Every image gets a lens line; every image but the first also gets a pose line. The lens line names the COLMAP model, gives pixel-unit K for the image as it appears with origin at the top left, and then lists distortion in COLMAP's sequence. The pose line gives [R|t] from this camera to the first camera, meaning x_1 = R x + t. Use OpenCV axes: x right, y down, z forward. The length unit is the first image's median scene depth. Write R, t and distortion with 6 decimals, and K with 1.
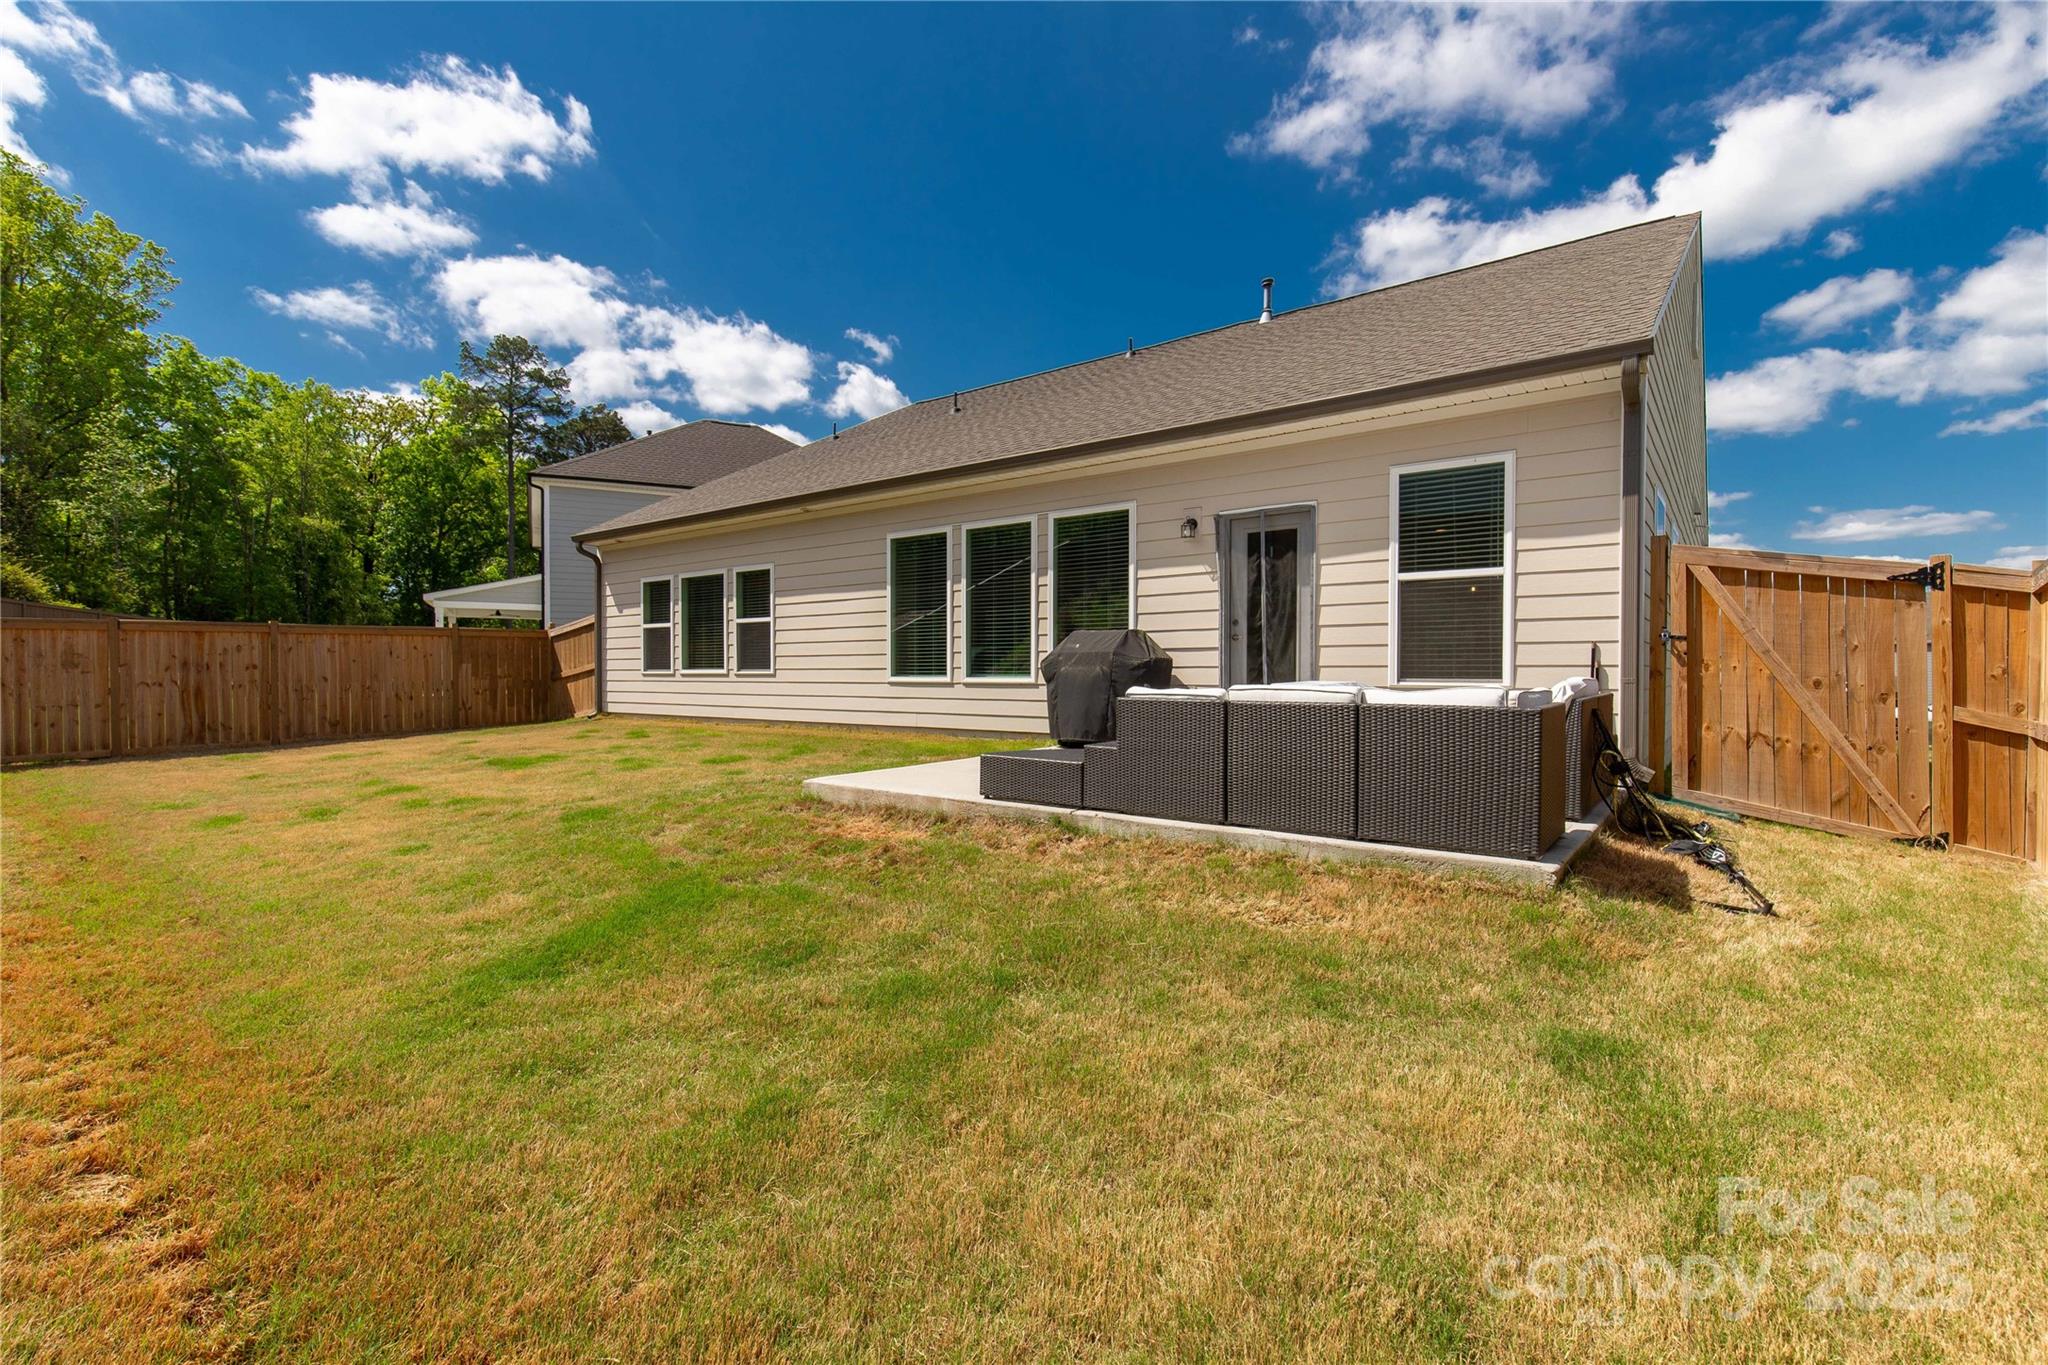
lens RADIAL K [[928.9, 0, 1024.0], [0, 928.9, 682.5], [0, 0, 1]] dist [-0.001631, -0.000129]
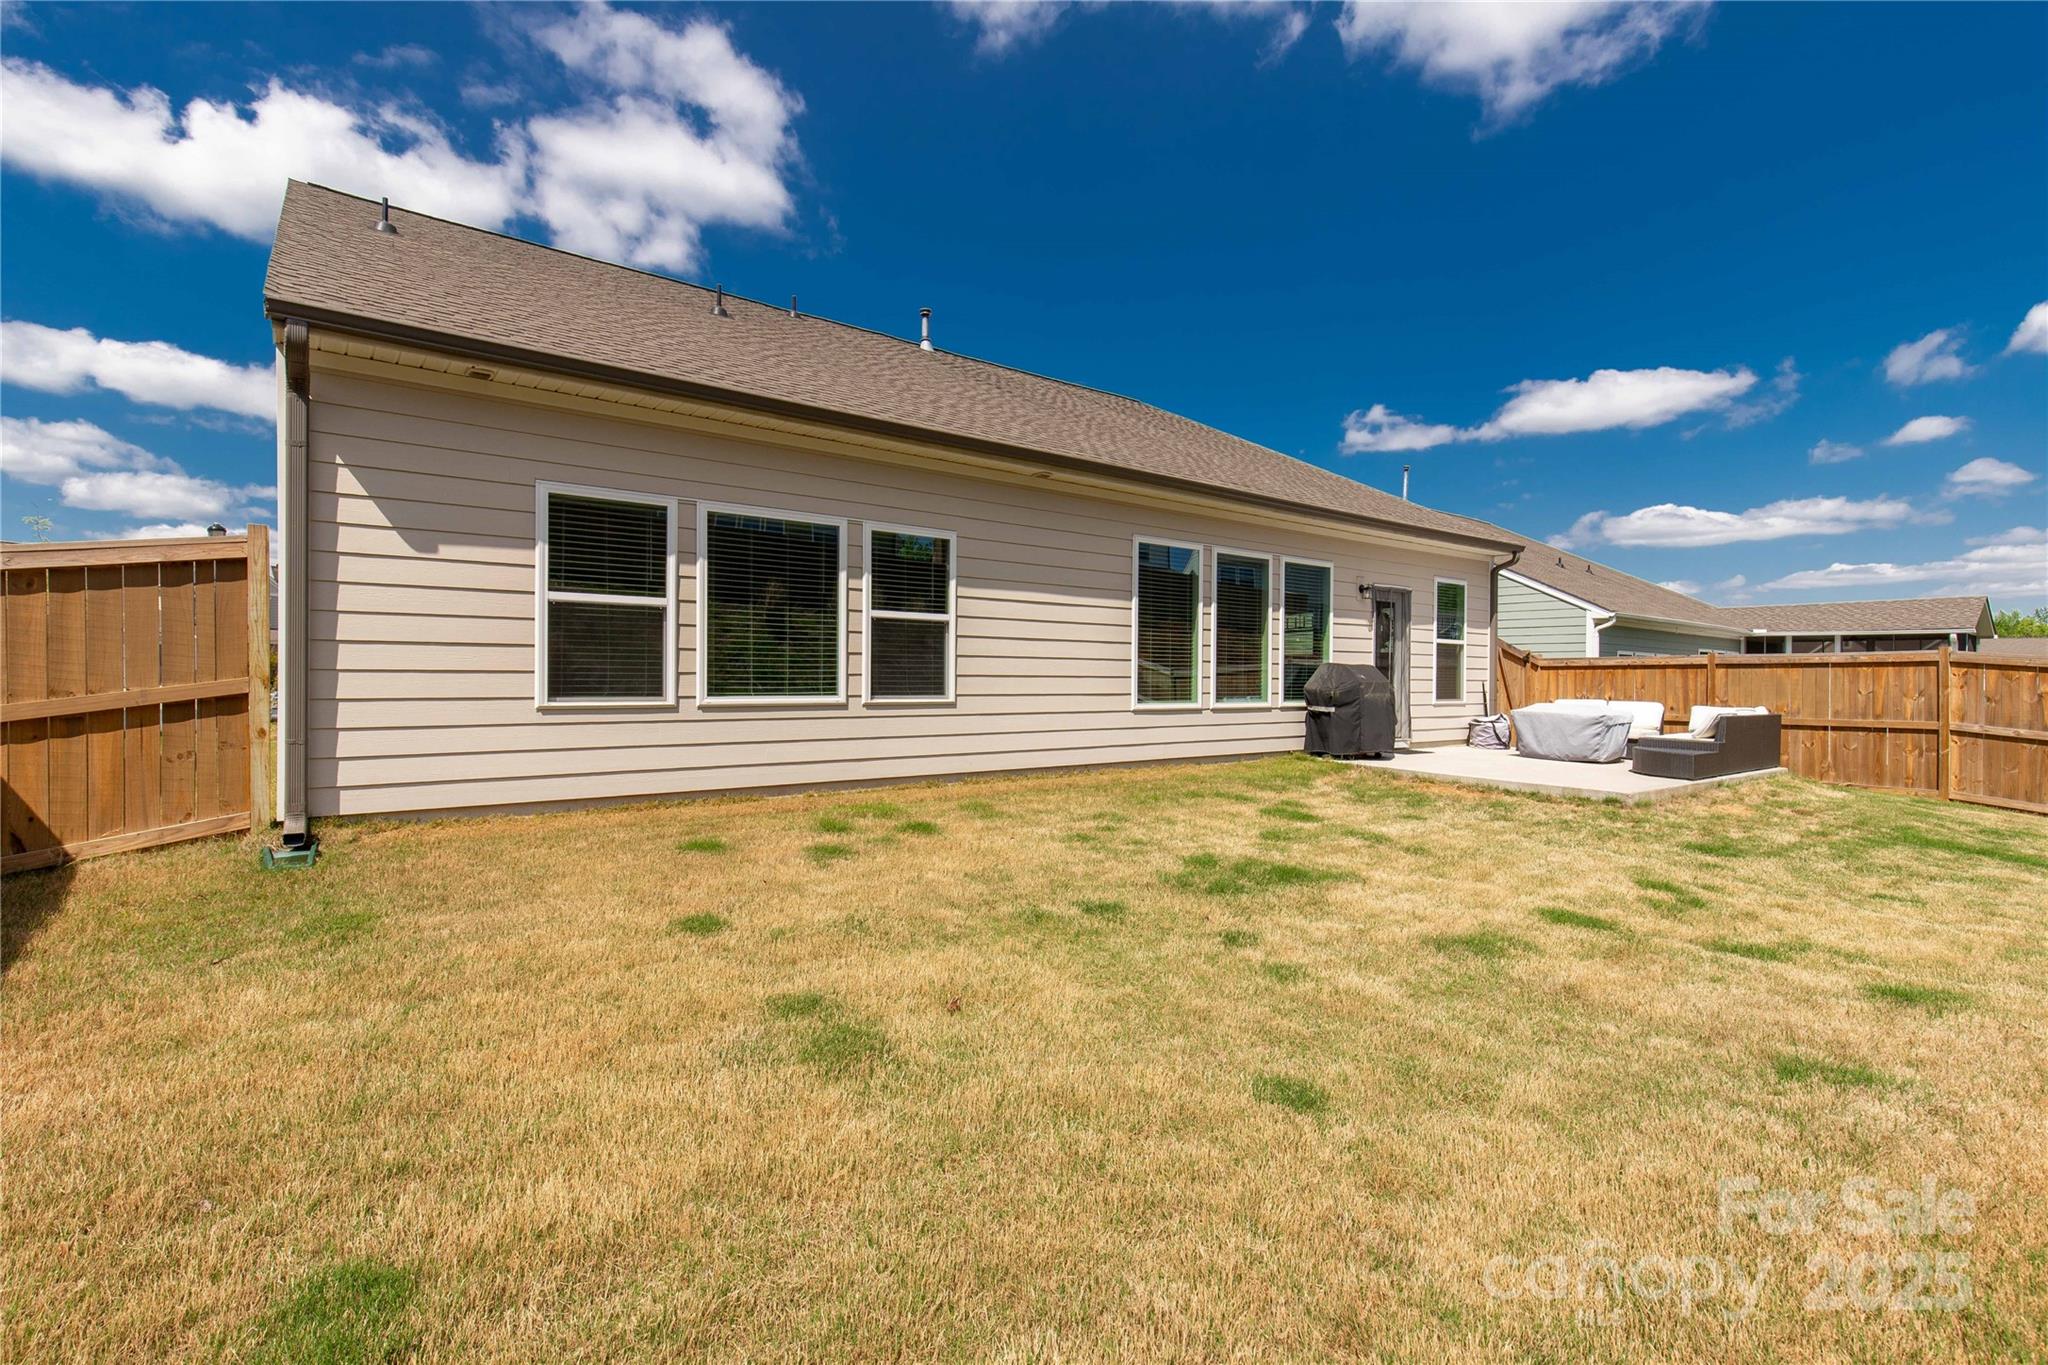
lens RADIAL K [[1025.5, 0, 1024.0], [0, 1025.5, 682.5], [0, 0, 1]] dist [0.024153, 0.000148]
pose [[0.207361, 0.010580, 0.978207, -0.926928], [0.015667, 0.999777, -0.014134, -0.011698], [-0.978139, 0.018257, 0.207149, 0.773262]]
